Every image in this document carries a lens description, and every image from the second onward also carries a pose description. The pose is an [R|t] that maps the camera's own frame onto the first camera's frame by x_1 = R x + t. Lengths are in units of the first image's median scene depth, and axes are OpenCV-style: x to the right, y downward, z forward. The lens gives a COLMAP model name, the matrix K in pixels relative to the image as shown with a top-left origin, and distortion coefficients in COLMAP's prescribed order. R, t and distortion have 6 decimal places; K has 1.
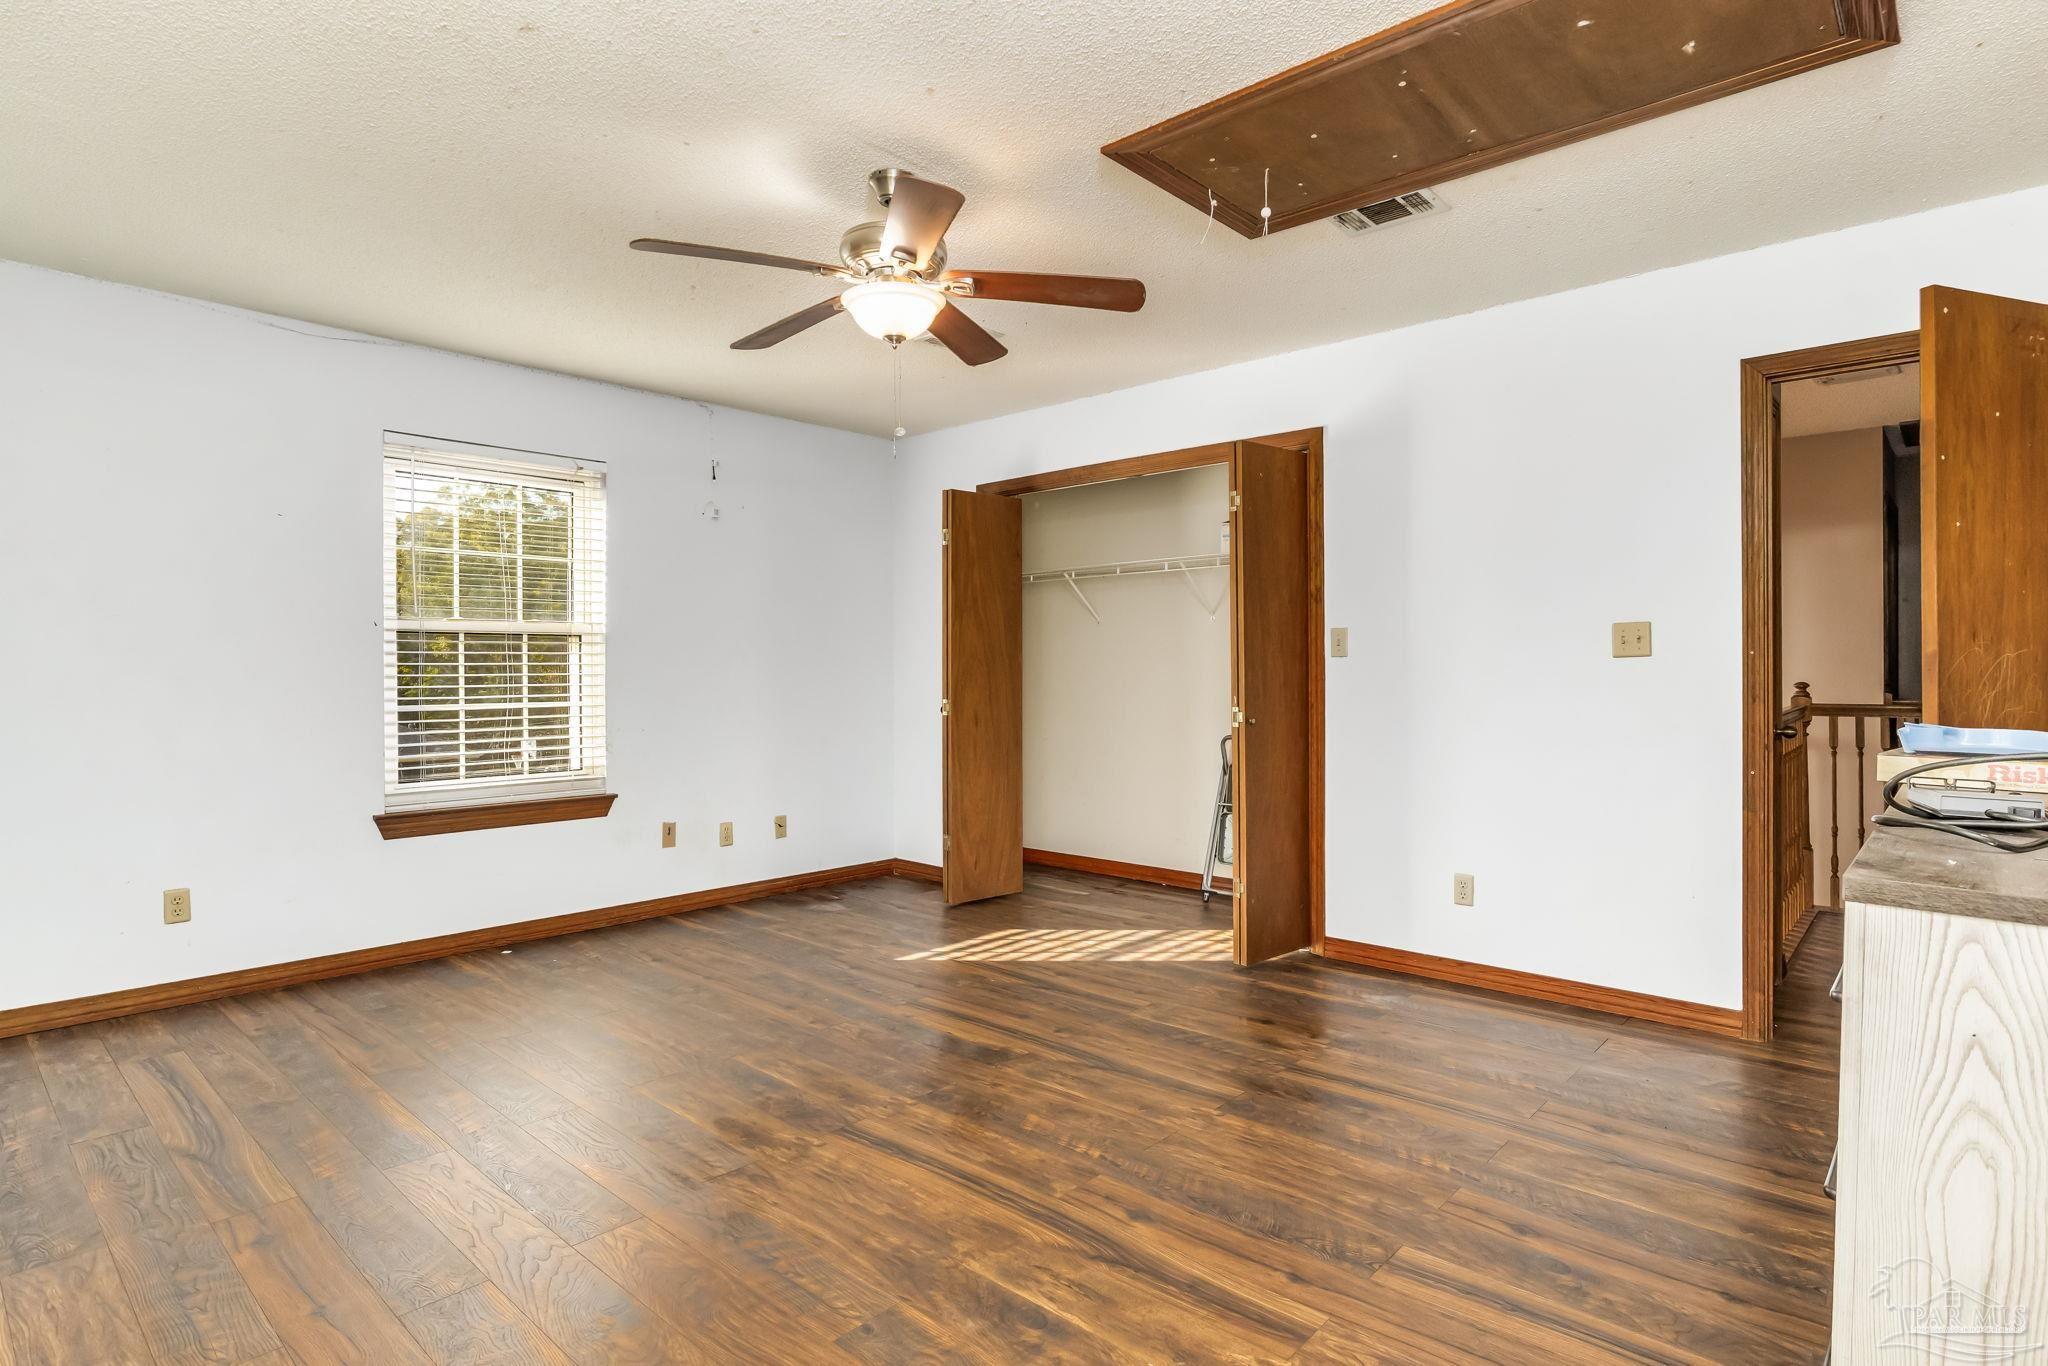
lens RADIAL K [[1044.6, 0, 1040.0], [0, 1044.6, 691.3], [0, 0, 1]] dist [-0.015681, 0.003210]
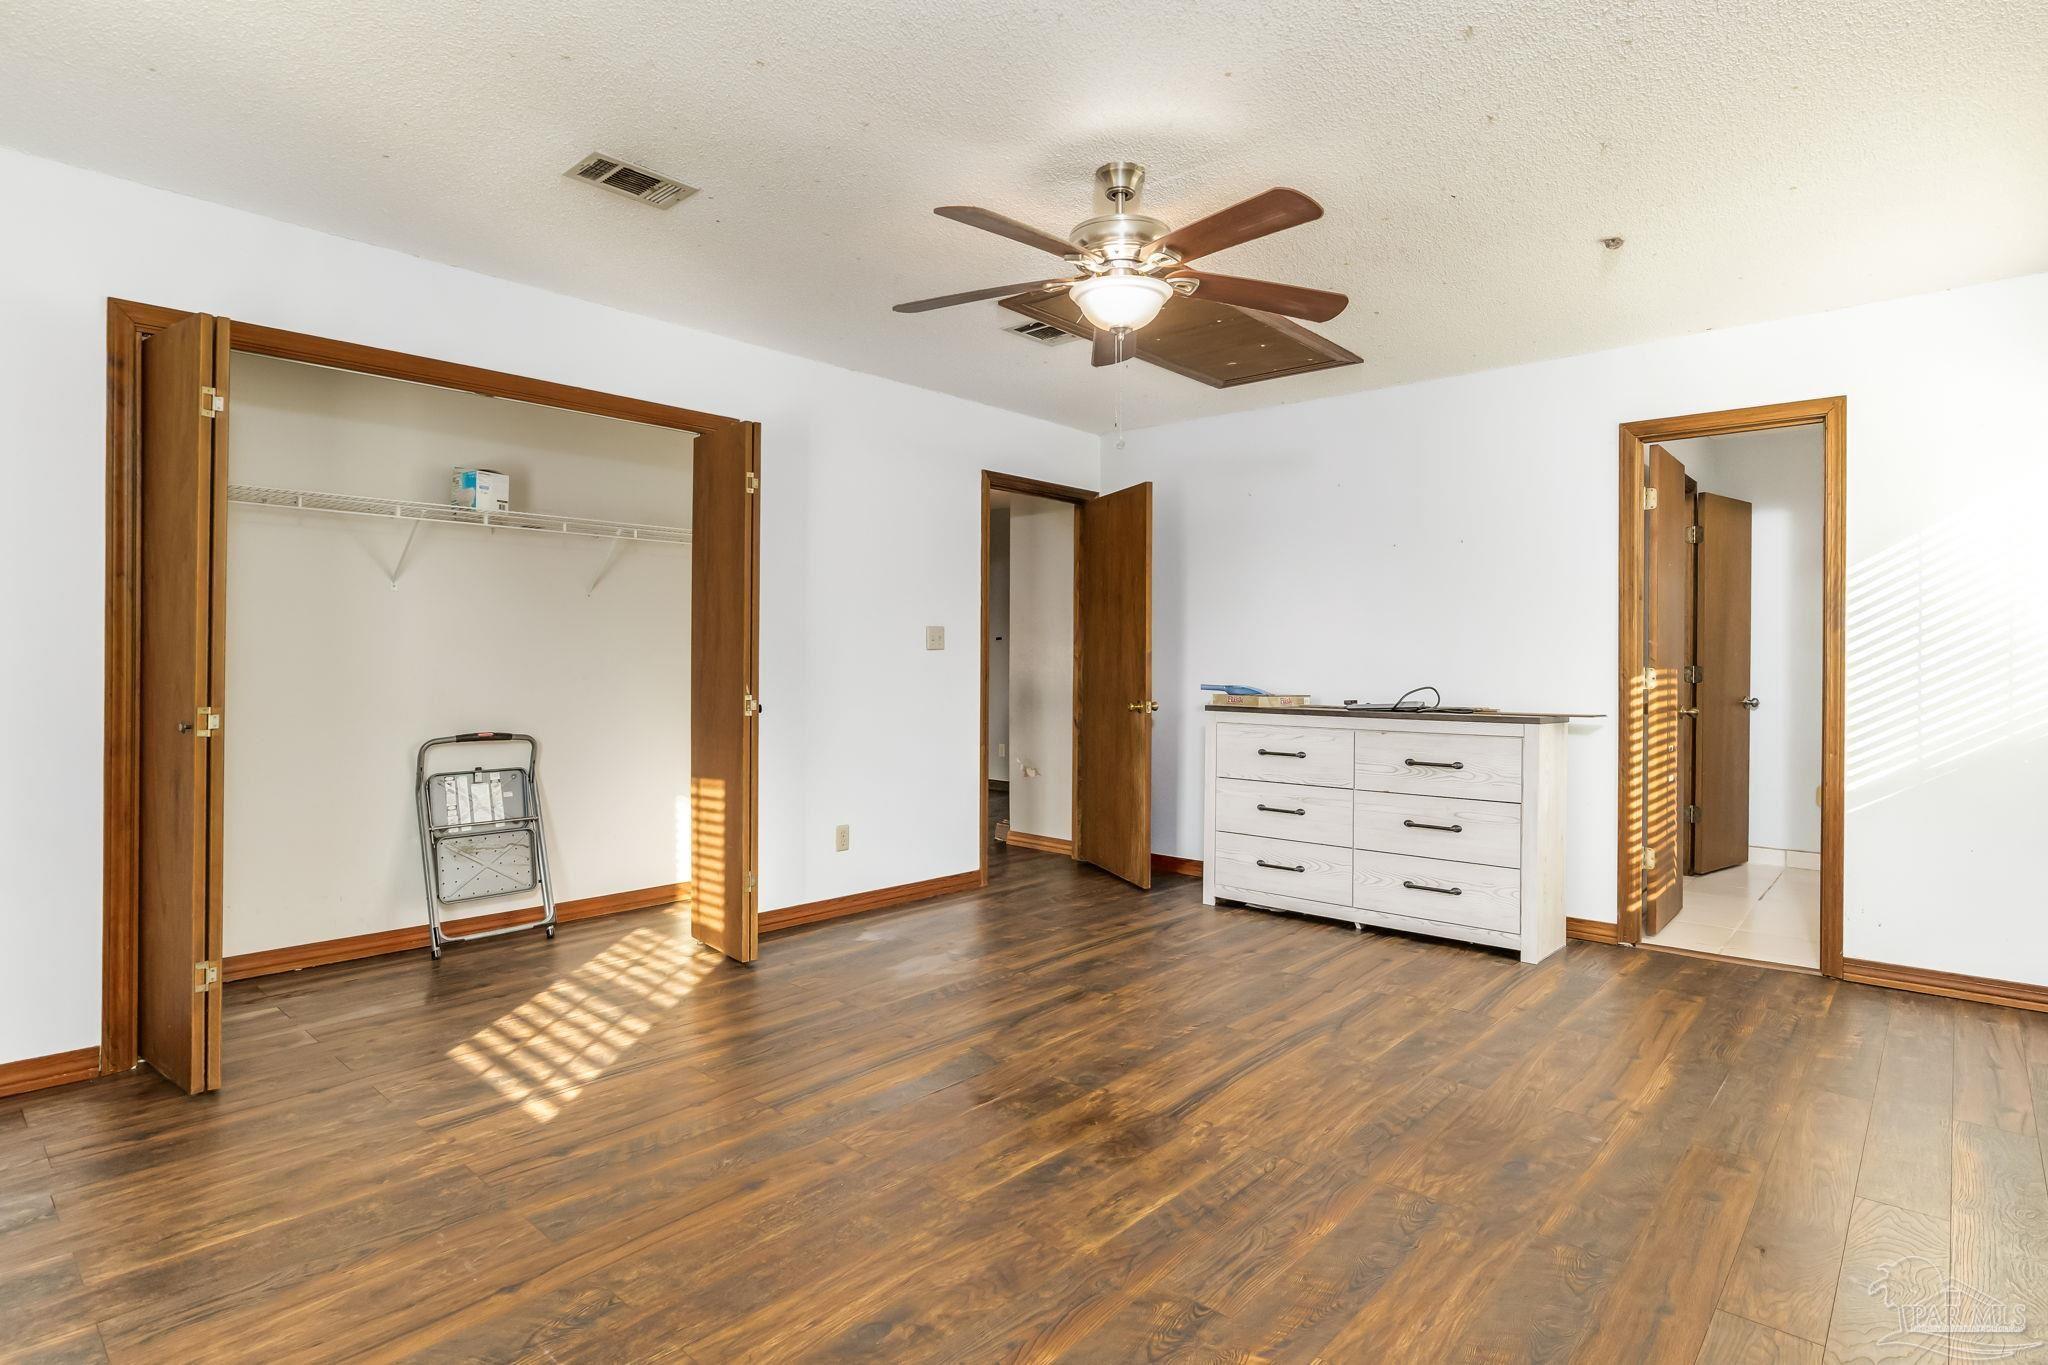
lens RADIAL K [[1044.6, 0, 1039.3], [0, 1044.6, 661.3], [0, 0, 1]] dist [-0.015681, 0.003210]
pose [[-0.008005, 0.003472, 0.999962, -1.010249], [0.007521, 0.999966, -0.003412, -0.012348], [-0.999940, 0.007494, -0.008031, 0.960050]]
